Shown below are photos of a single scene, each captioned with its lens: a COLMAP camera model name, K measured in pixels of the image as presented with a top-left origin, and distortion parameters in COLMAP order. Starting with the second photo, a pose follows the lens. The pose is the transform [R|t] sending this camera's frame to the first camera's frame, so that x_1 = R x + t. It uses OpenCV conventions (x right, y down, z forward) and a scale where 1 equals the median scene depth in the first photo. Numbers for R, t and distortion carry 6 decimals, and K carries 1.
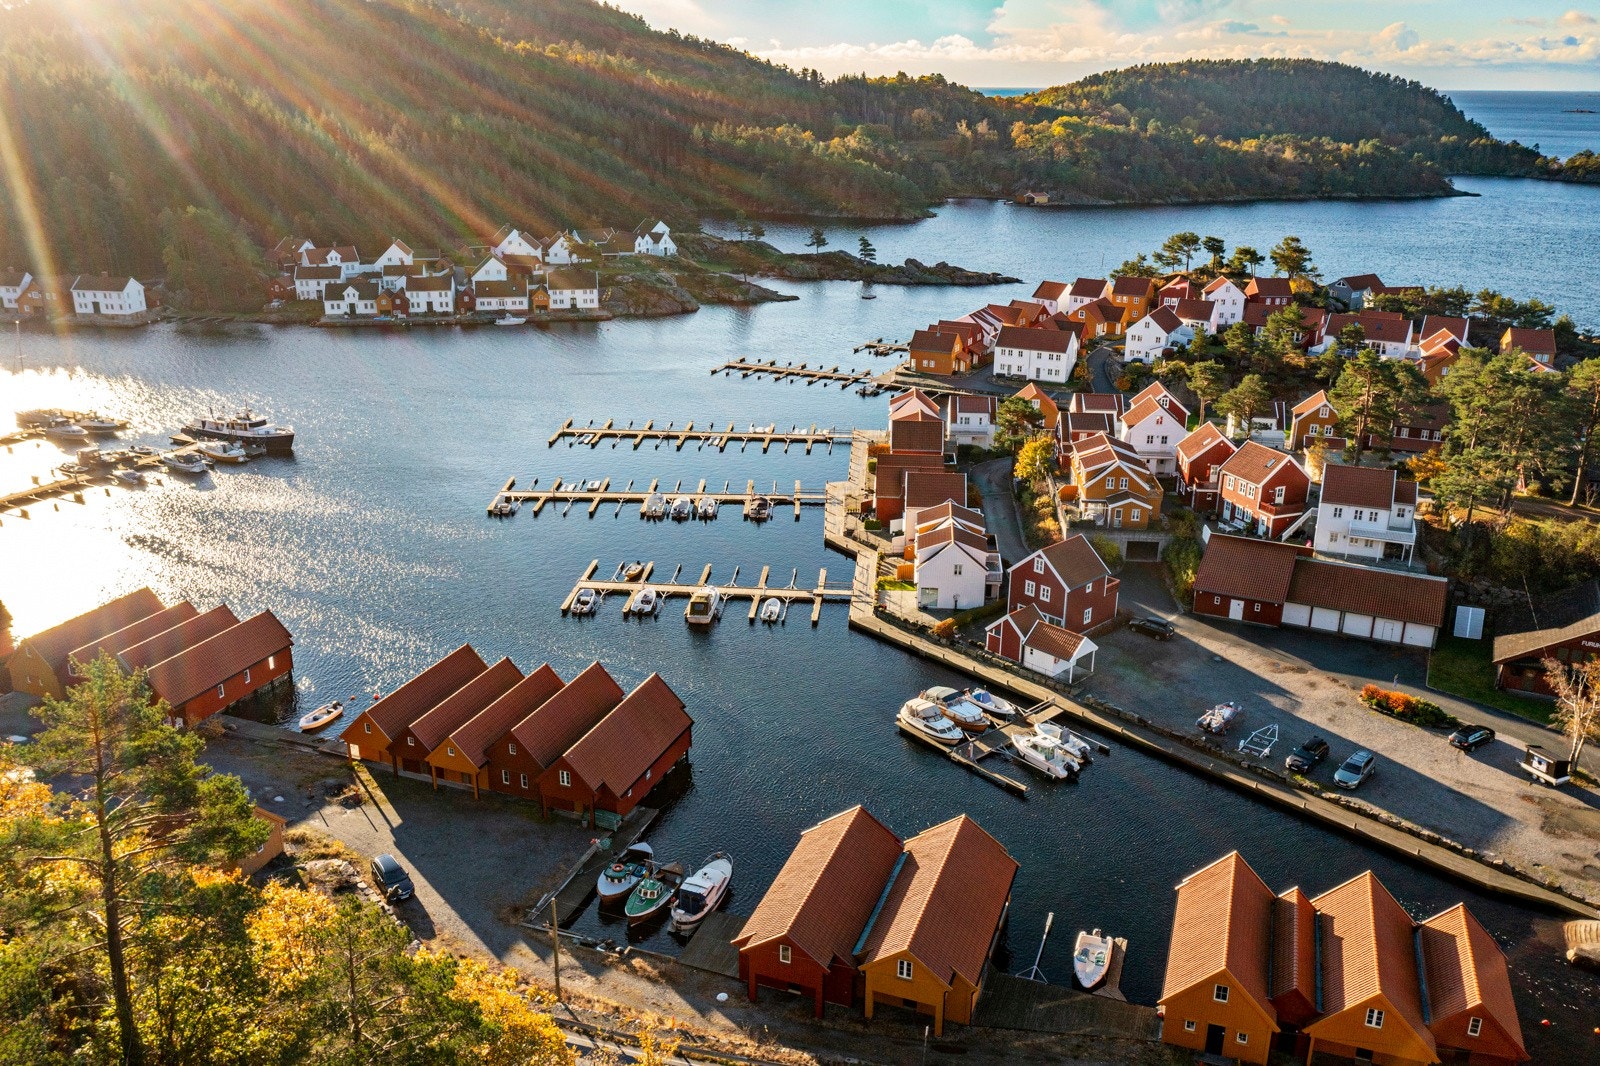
lens RADIAL K [[1244.8, 0, 798.2], [0, 1244.8, 538.3], [0, 0, 1]] dist [0.003041, 0.002895]
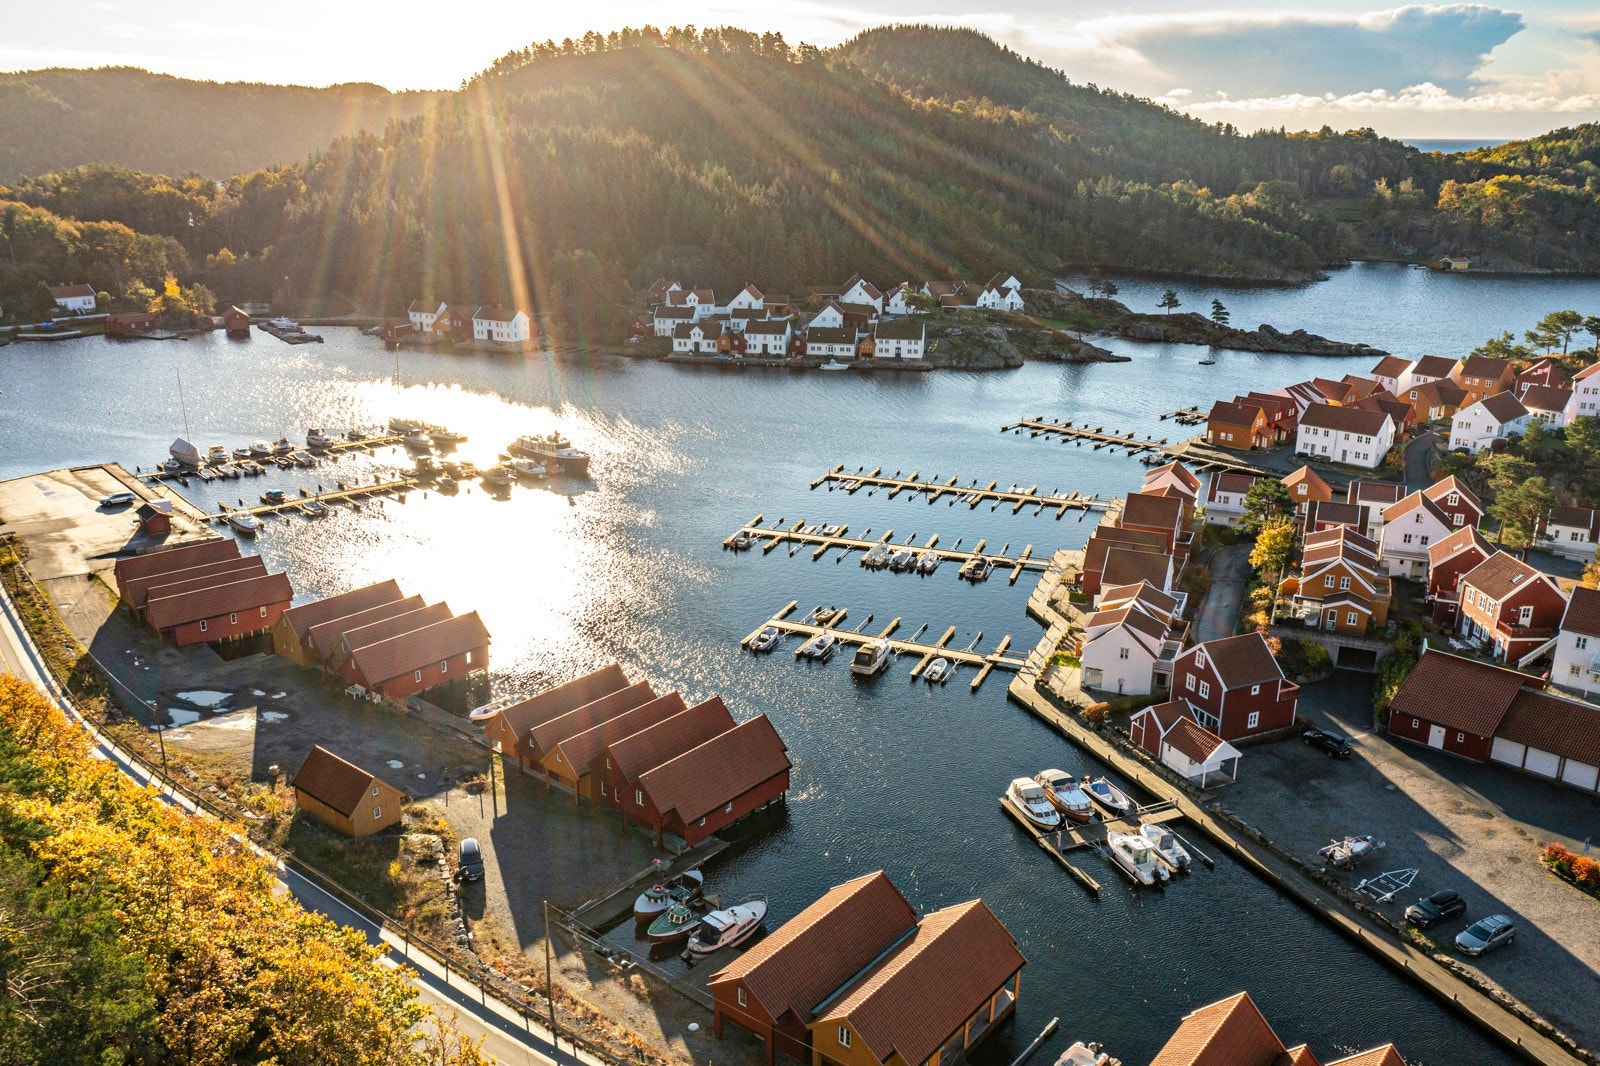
lens RADIAL K [[1244.8, 0, 800.0], [0, 1244.8, 534.2], [0, 0, 1]] dist [0.003041, 0.002895]
pose [[0.948675, 0.097370, -0.300889, 0.141717], [-0.109523, 0.993700, -0.023749, -0.012974], [0.296681, 0.055484, 0.953363, 0.003484]]
